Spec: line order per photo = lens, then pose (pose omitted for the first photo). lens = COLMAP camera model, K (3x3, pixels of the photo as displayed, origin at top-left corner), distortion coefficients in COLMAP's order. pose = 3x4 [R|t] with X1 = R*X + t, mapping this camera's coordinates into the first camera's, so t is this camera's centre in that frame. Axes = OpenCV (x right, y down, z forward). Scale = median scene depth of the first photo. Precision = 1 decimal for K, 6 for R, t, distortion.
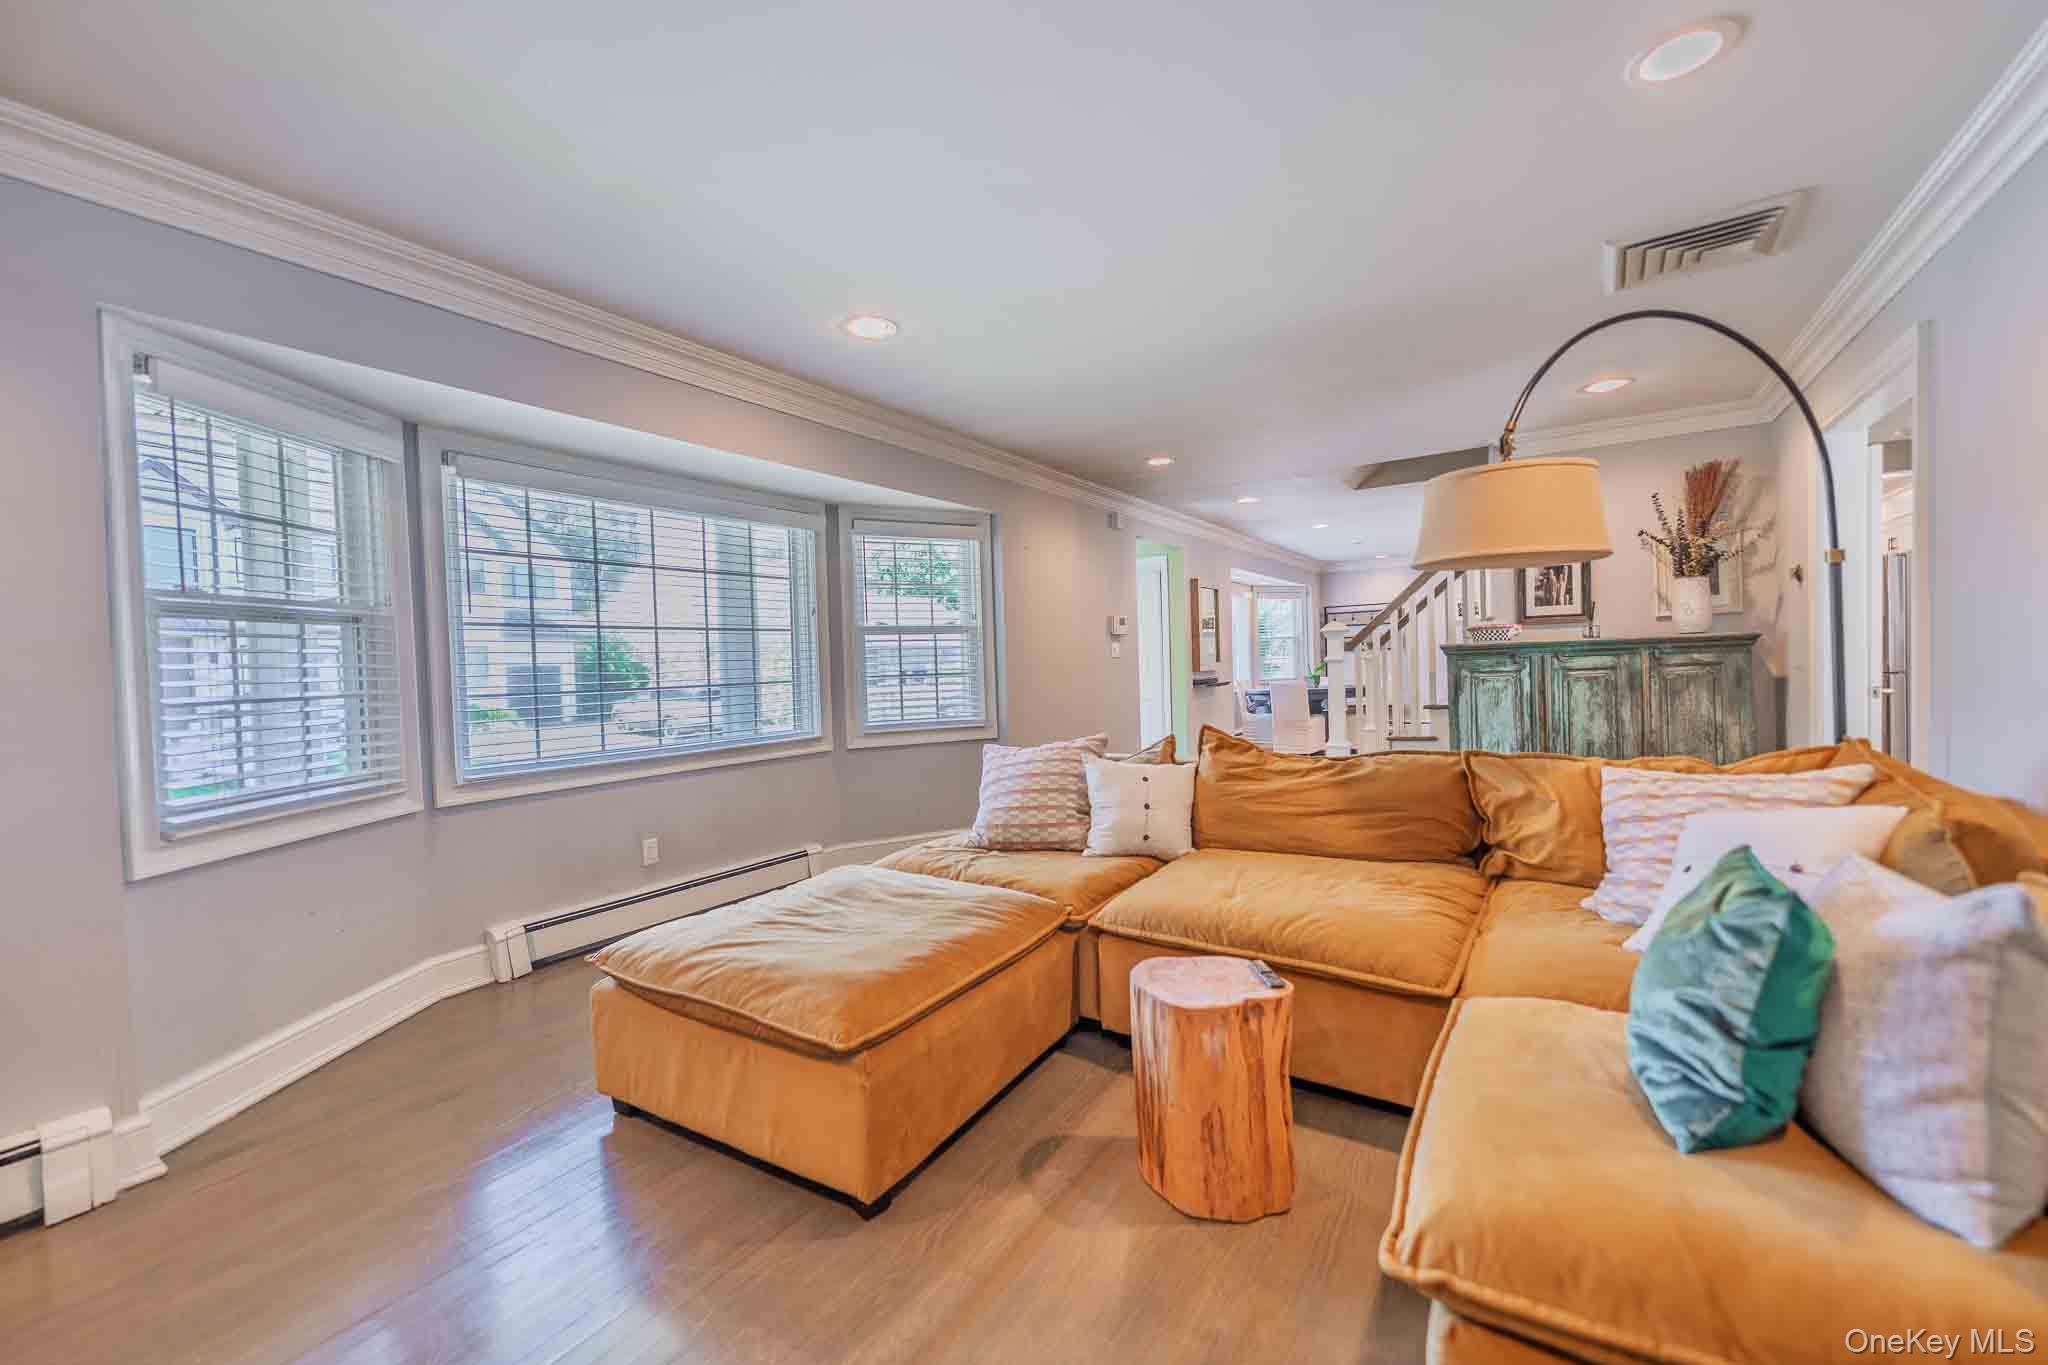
lens RADIAL K [[822.9, 0, 1022.4], [0, 822.9, 681.5], [0, 0, 1]] dist [-0.003137, 0.000364]
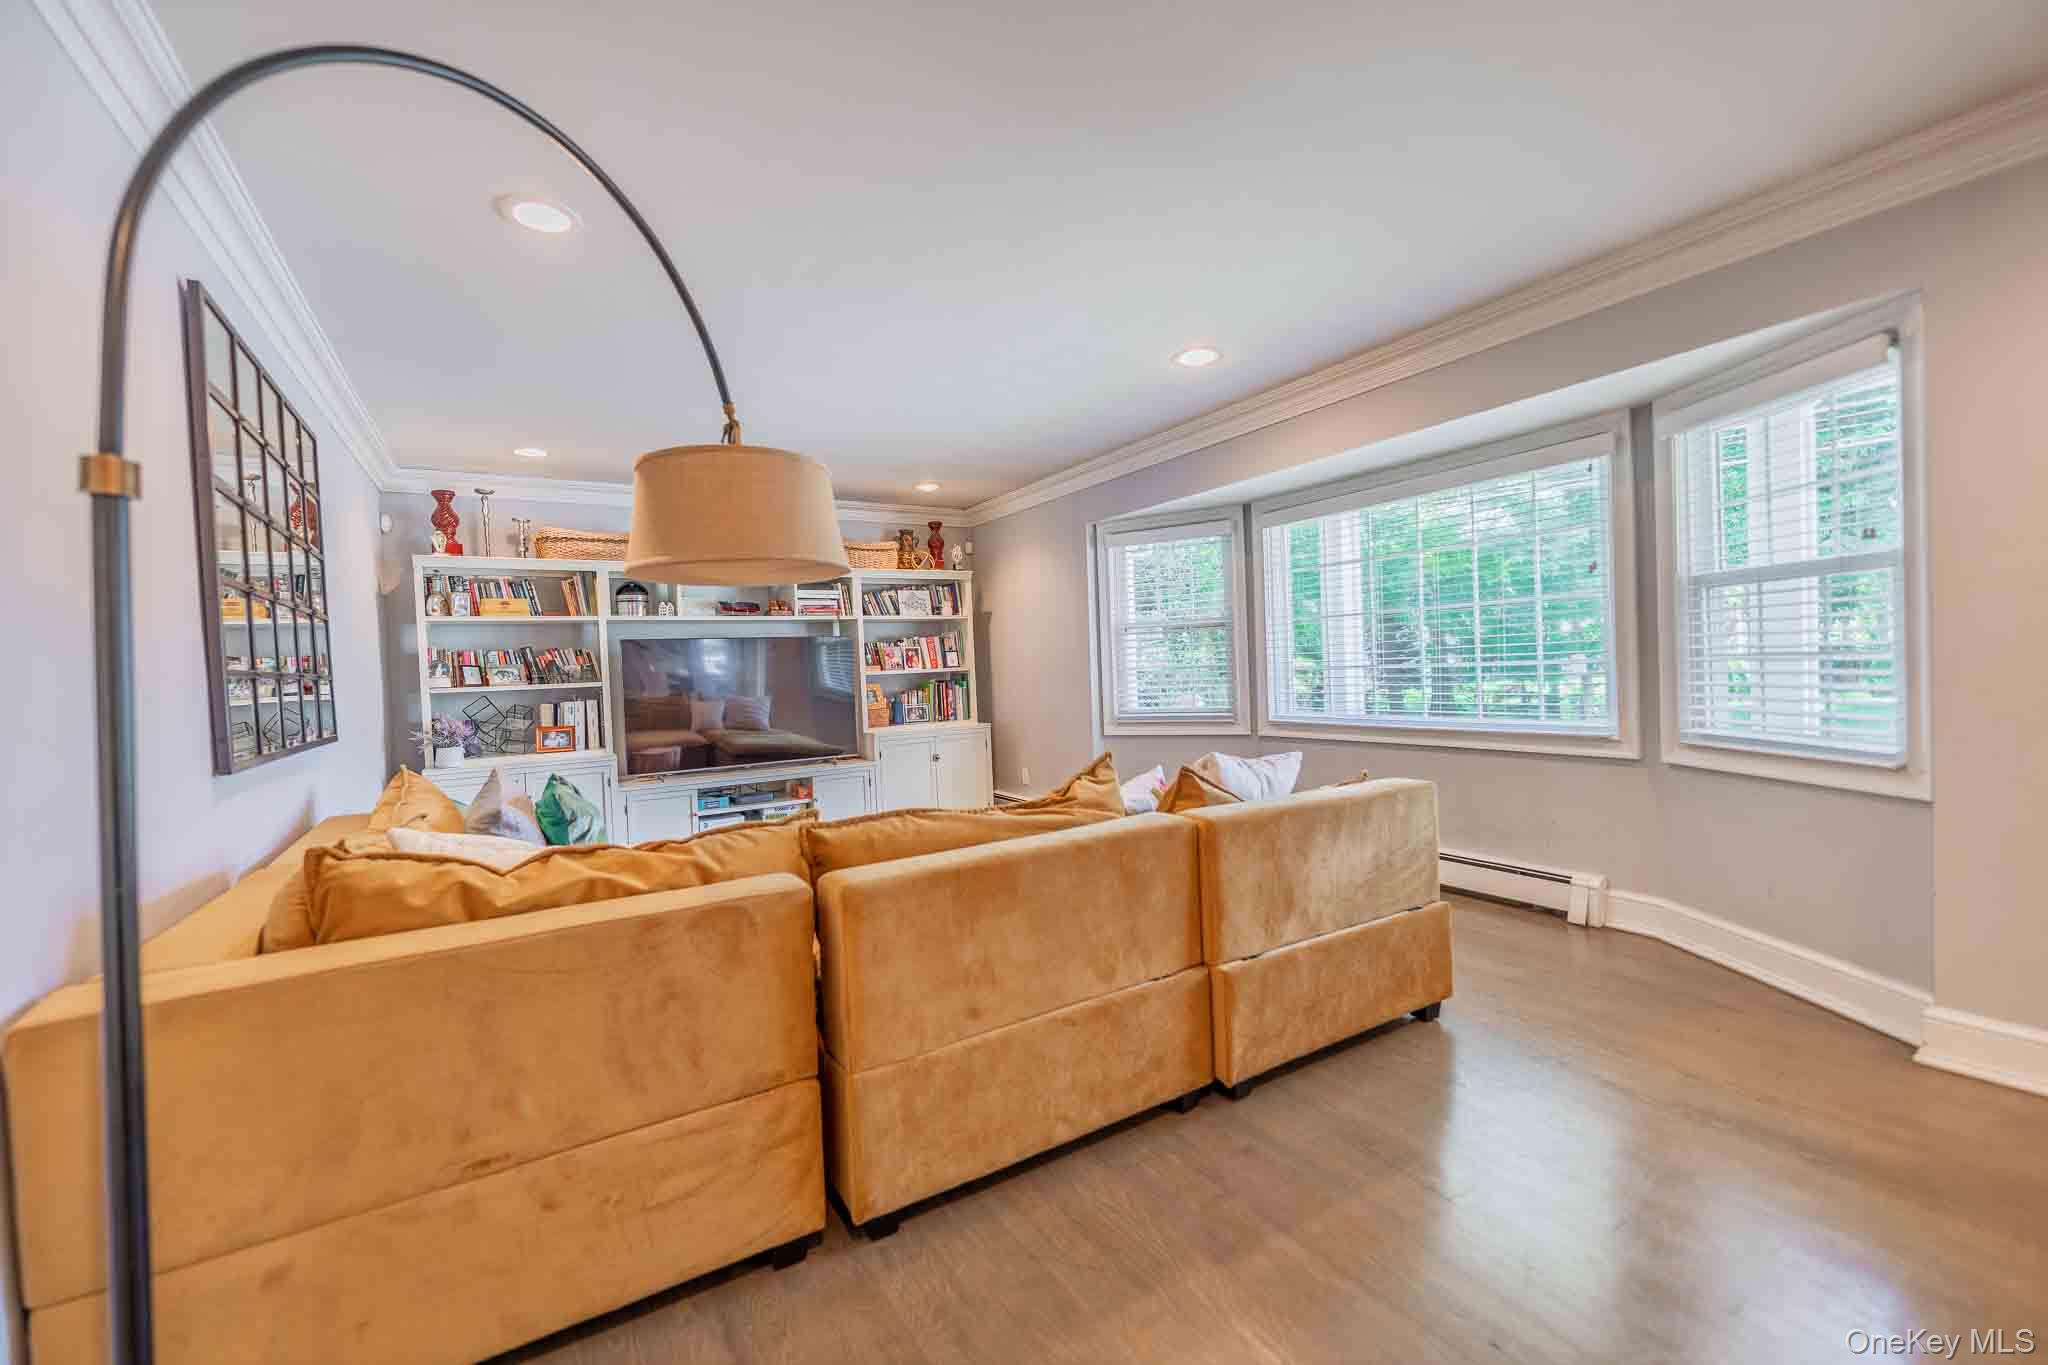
lens RADIAL K [[822.9, 0, 1022.7], [0, 822.9, 684.2], [0, 0, 1]] dist [-0.003137, 0.000364]
pose [[-0.447121, 0.053840, -0.892852, 0.872056], [0.018623, 0.998531, 0.050887, -0.036169], [0.894280, 0.006125, -0.447466, 1.173649]]
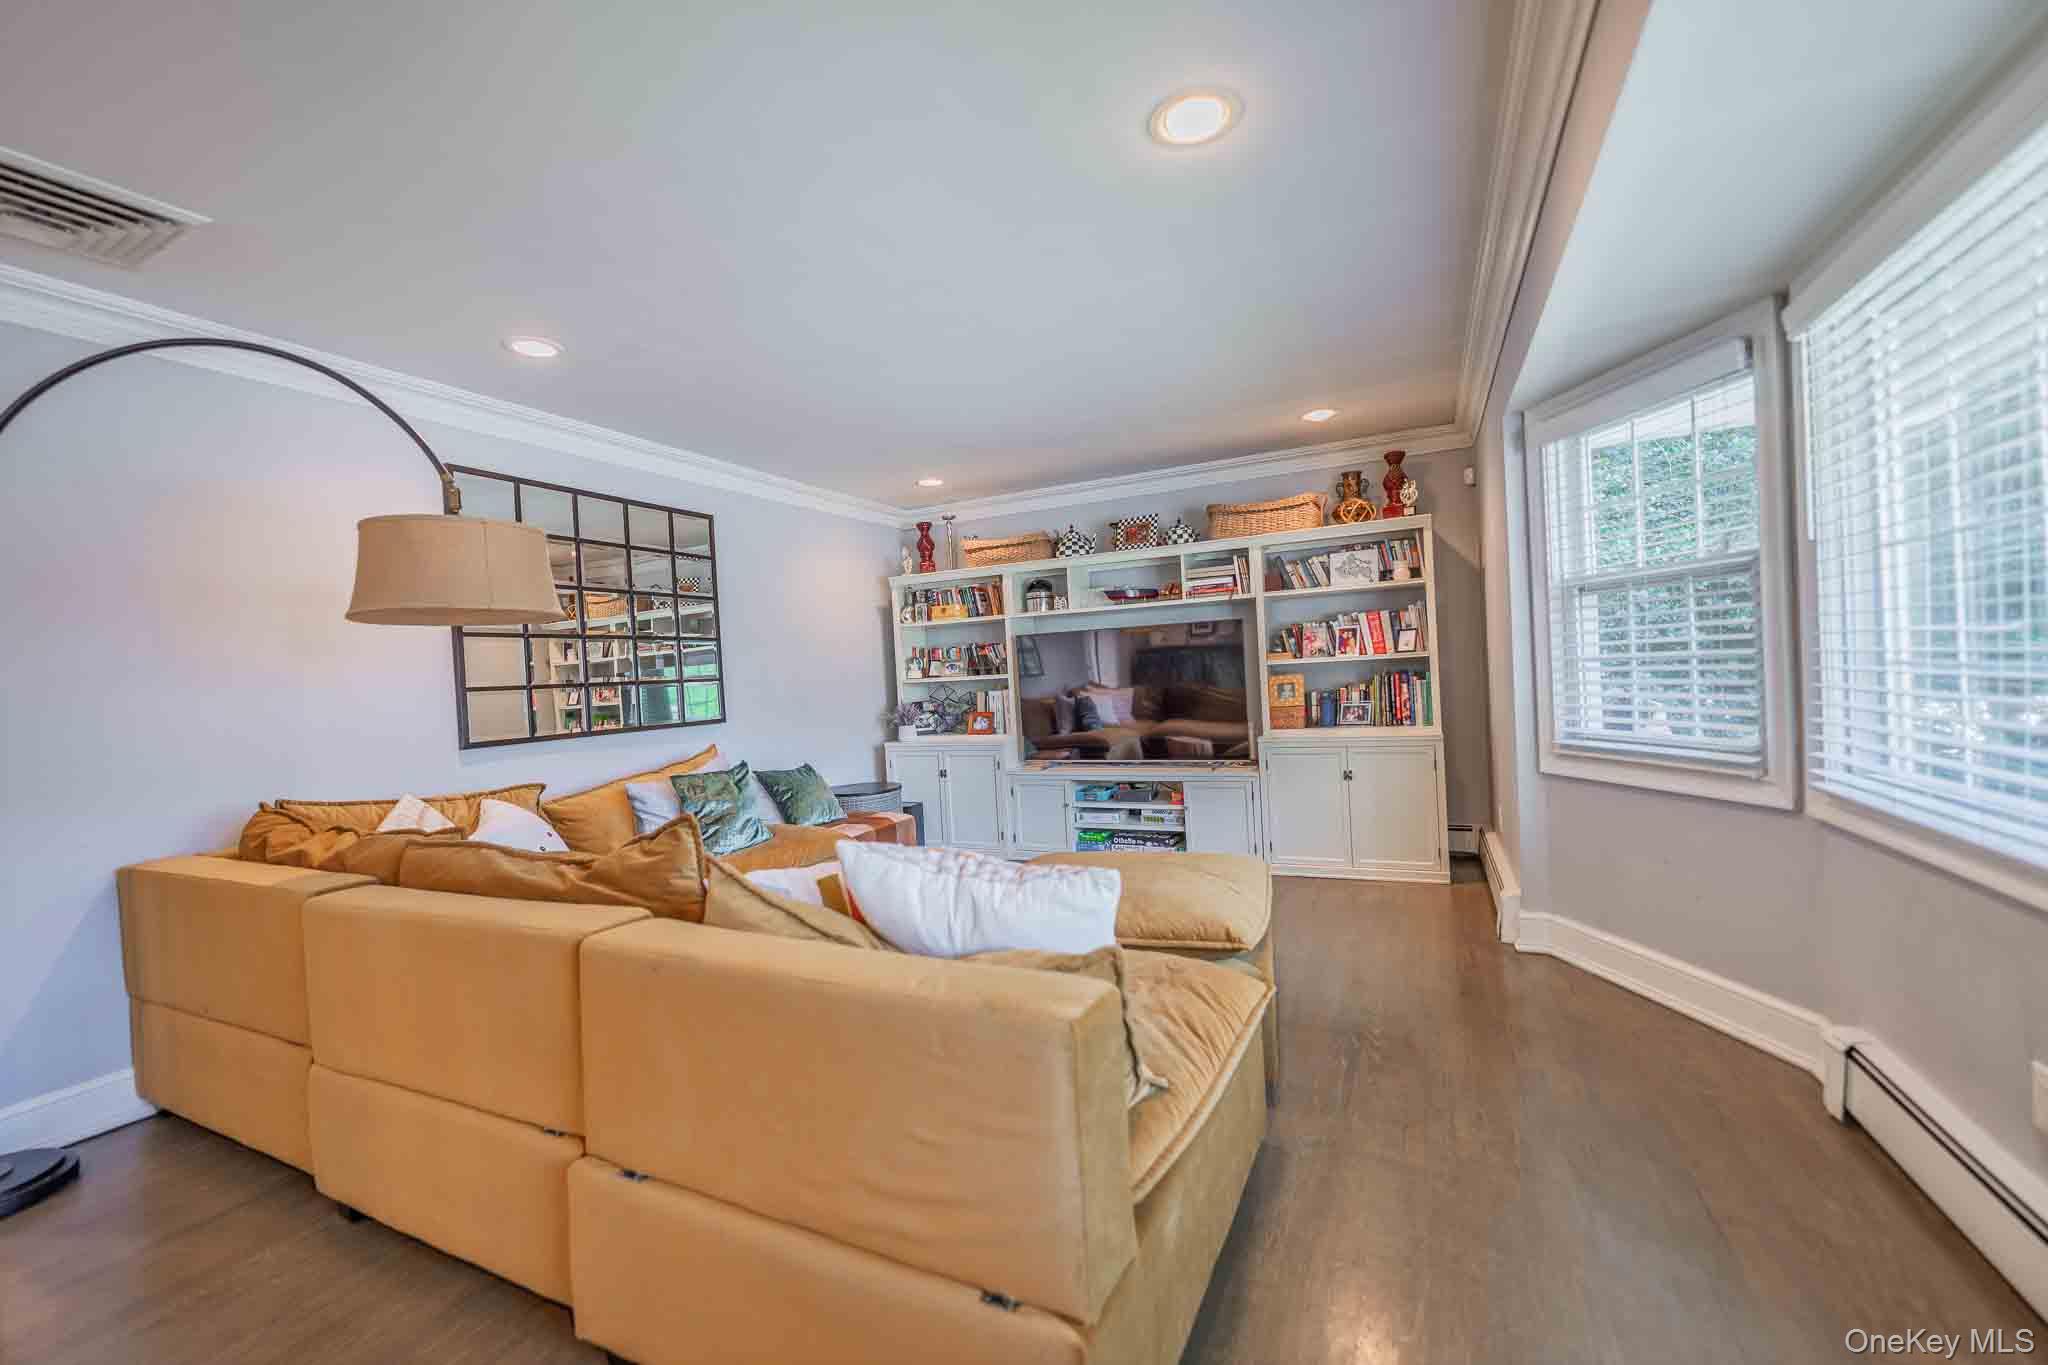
lens RADIAL K [[822.9, 0, 1012.5], [0, 822.9, 684.0], [0, 0, 1]] dist [-0.003137, 0.000364]
pose [[-0.992550, 0.070585, -0.099310, 0.041277], [0.066006, 0.996632, 0.048667, -0.038344], [0.102411, 0.041749, -0.993866, 1.469616]]
